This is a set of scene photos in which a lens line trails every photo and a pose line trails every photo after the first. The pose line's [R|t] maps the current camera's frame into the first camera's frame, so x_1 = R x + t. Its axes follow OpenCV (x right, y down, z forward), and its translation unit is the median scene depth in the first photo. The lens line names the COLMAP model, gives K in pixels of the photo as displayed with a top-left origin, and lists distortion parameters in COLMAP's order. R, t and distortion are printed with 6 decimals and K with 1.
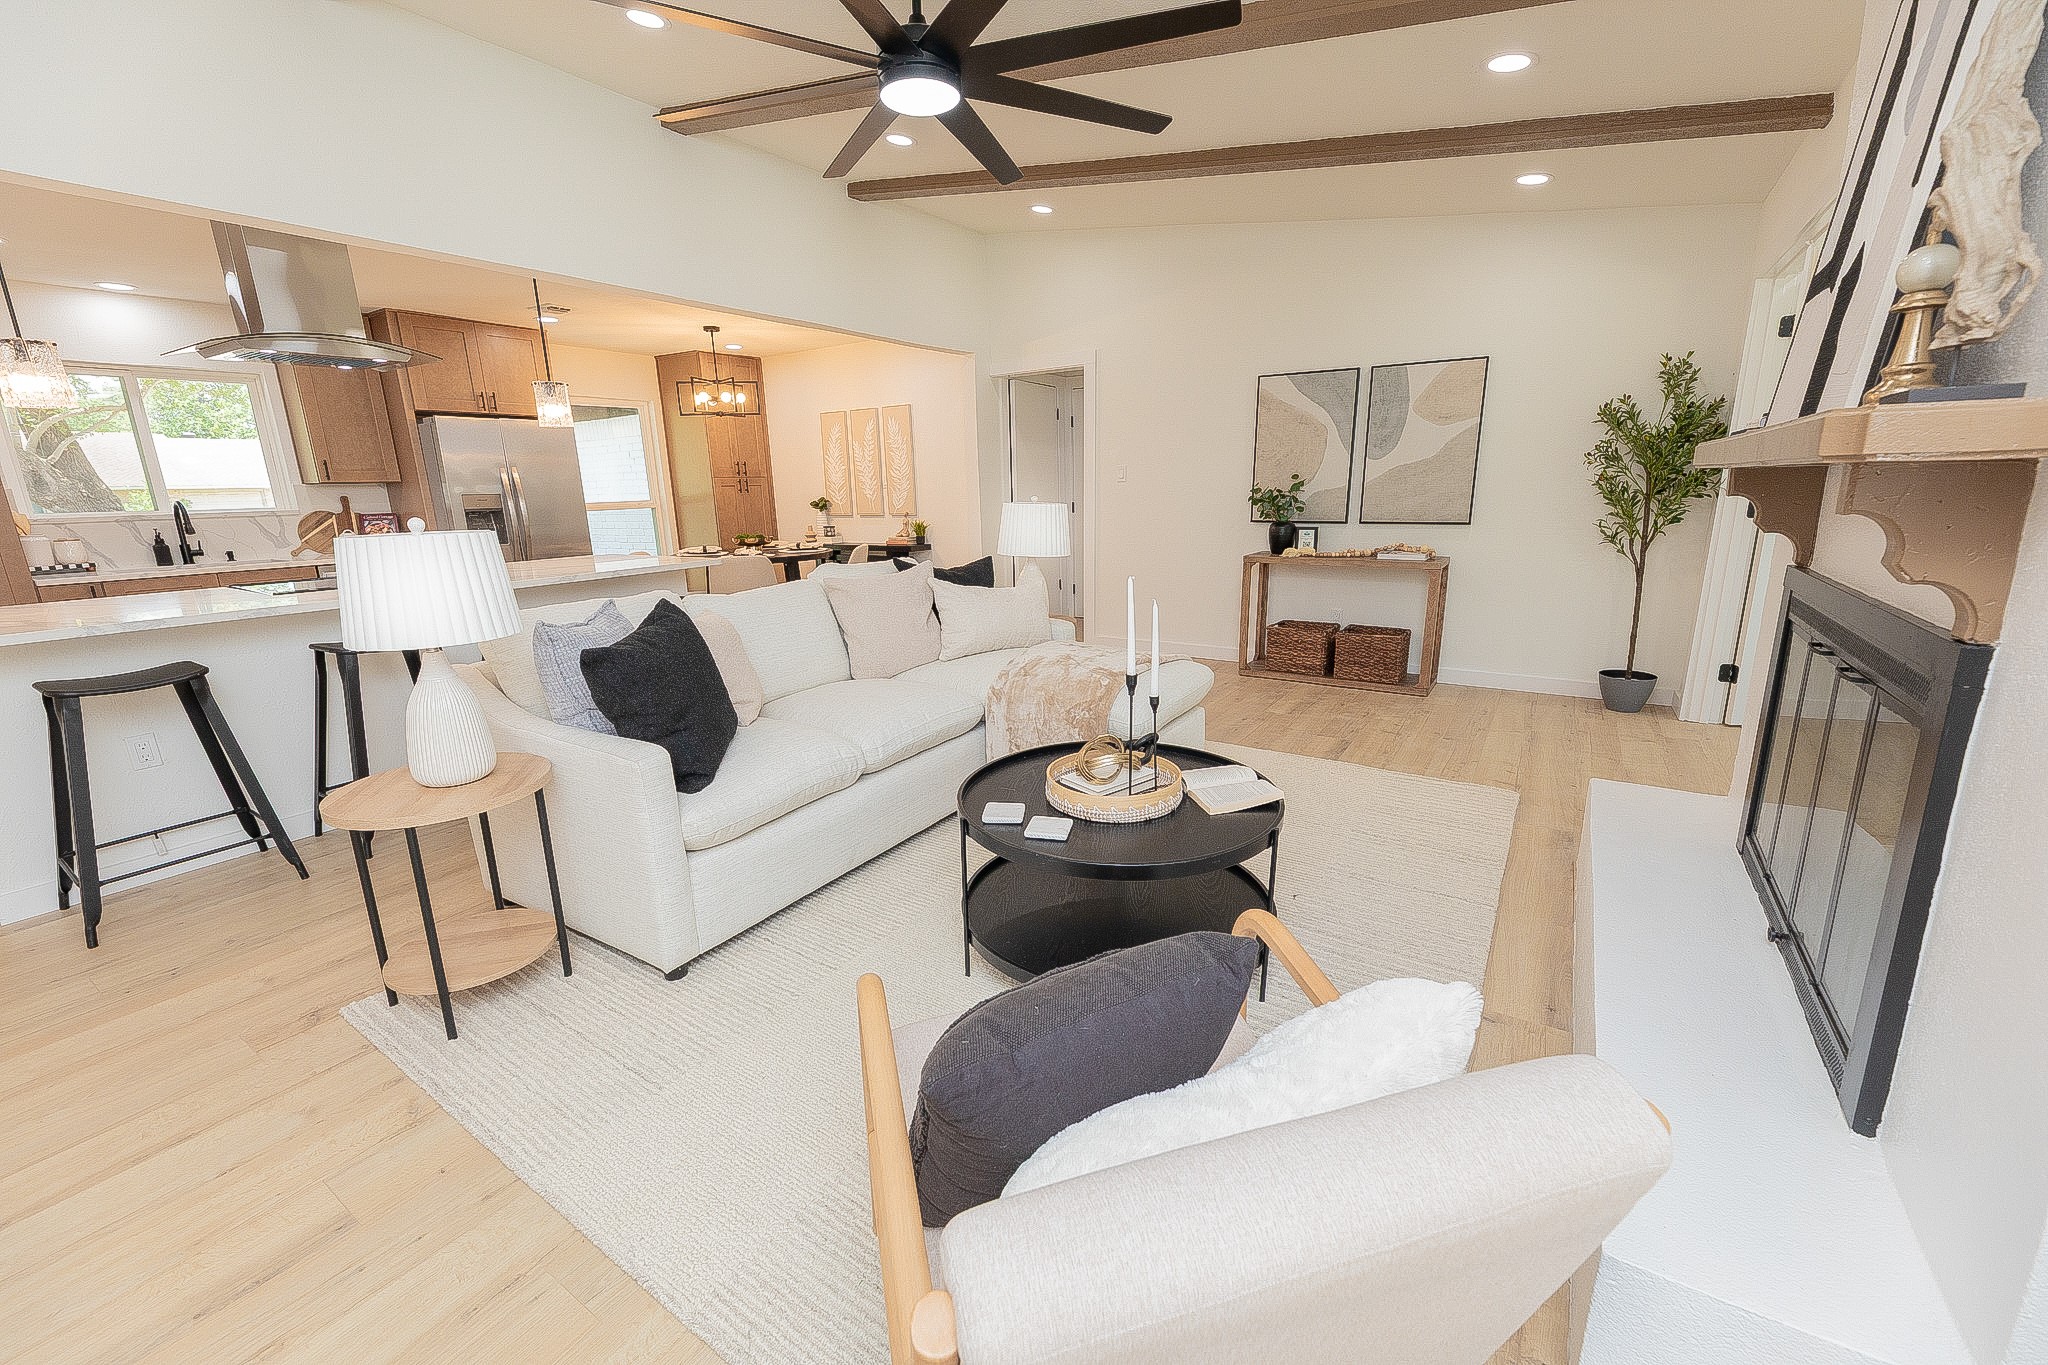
lens RADIAL K [[817.7, 0, 1017.6], [0, 817.7, 687.3], [0, 0, 1]] dist [-0.001854, 0.000078]
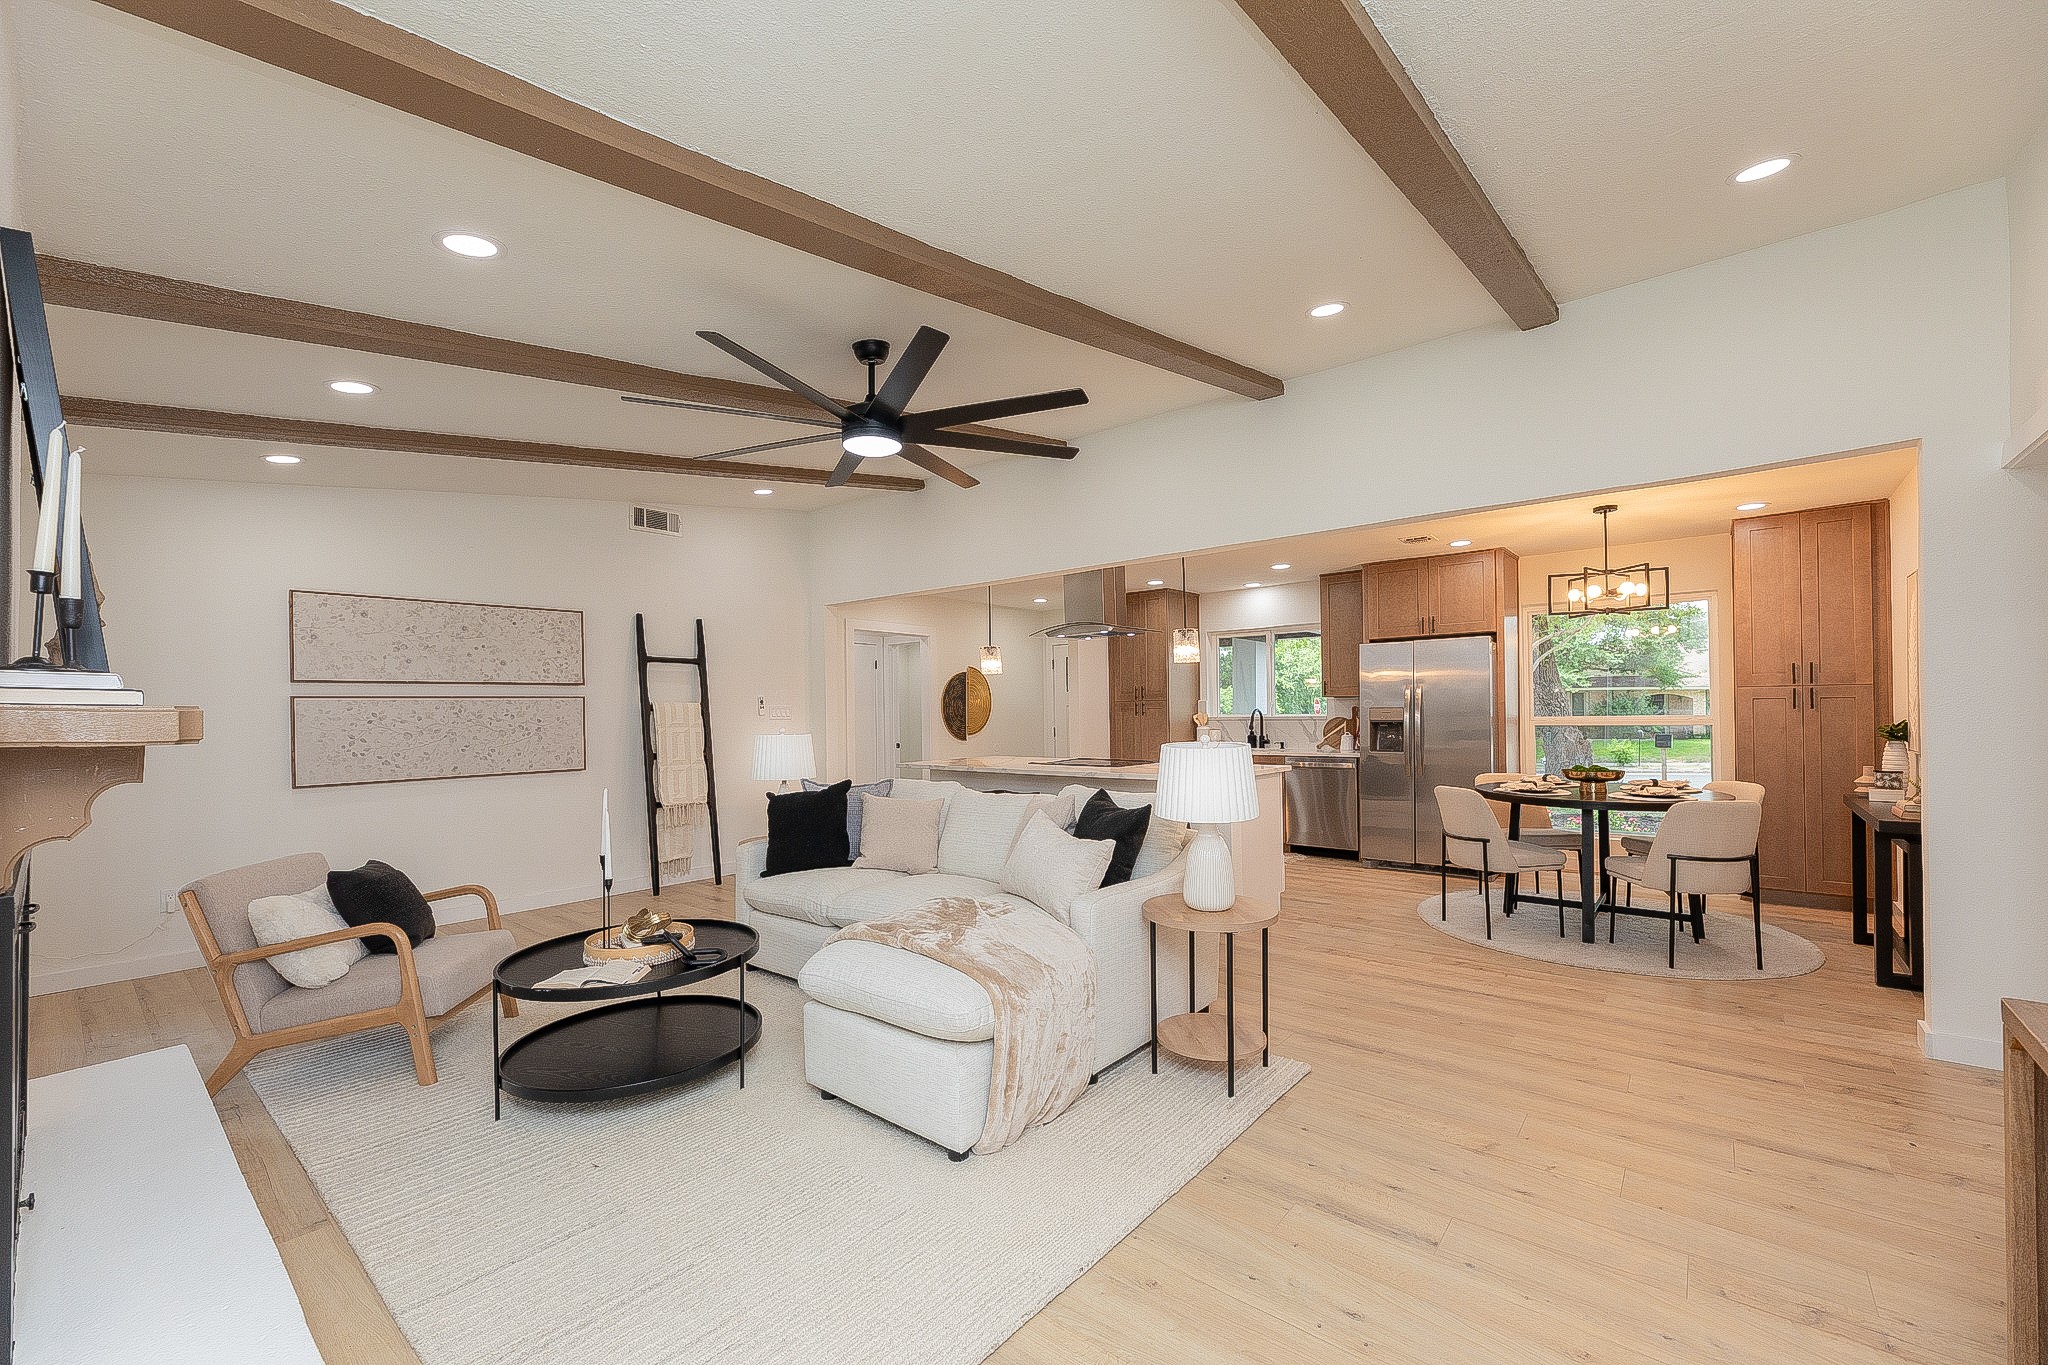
lens RADIAL K [[817.7, 0, 1017.6], [0, 817.7, 687.3], [0, 0, 1]] dist [-0.001854, 0.000078]
pose [[-0.121675, -0.002278, -0.992567, 0.511158], [-0.225661, 0.973874, 0.025428, -0.173784], [0.966578, 0.227077, -0.119011, 0.624243]]
